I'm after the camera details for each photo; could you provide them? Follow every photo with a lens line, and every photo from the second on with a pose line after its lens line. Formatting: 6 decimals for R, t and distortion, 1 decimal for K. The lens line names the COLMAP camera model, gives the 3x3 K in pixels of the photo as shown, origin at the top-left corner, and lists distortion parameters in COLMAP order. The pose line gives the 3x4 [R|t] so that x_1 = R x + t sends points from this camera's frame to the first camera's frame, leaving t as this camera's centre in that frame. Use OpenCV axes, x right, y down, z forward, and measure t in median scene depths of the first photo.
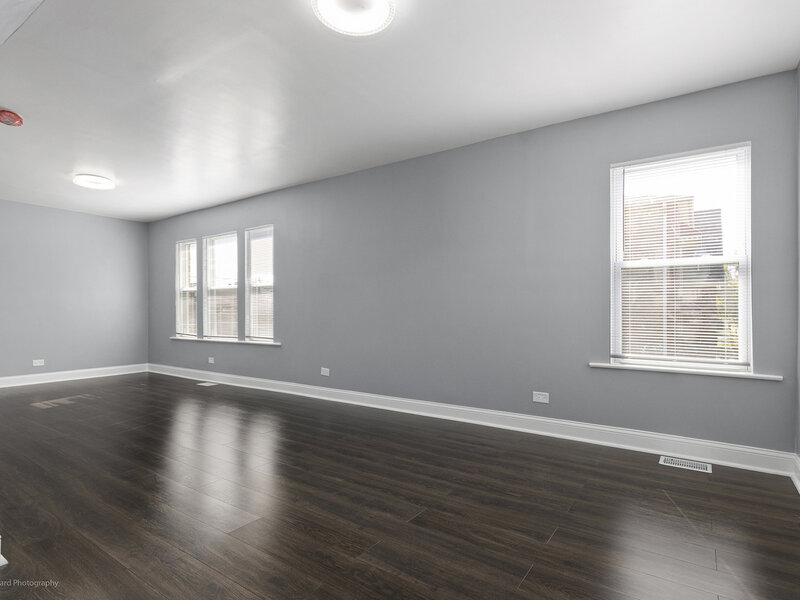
lens RADIAL K [[429.7, 0, 400.0], [0, 429.7, 300.0], [0, 0, 1]] dist [-0.021341, 0.000177]
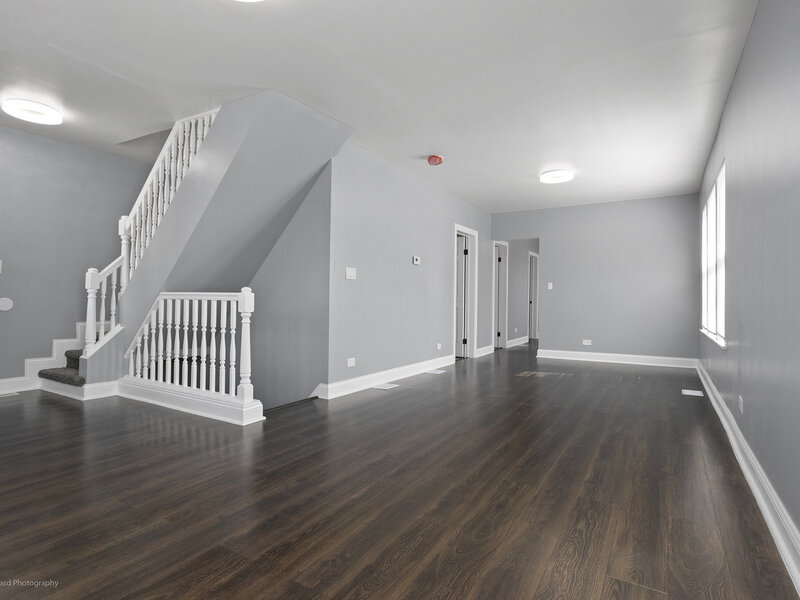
lens RADIAL K [[429.7, 0, 400.0], [0, 429.7, 300.0], [0, 0, 1]] dist [-0.021341, 0.000177]
pose [[0.105386, 0.016614, -0.994293, 0.674773], [0.004217, 0.999844, 0.017154, 0.026840], [0.994422, -0.006001, 0.105299, 0.988475]]
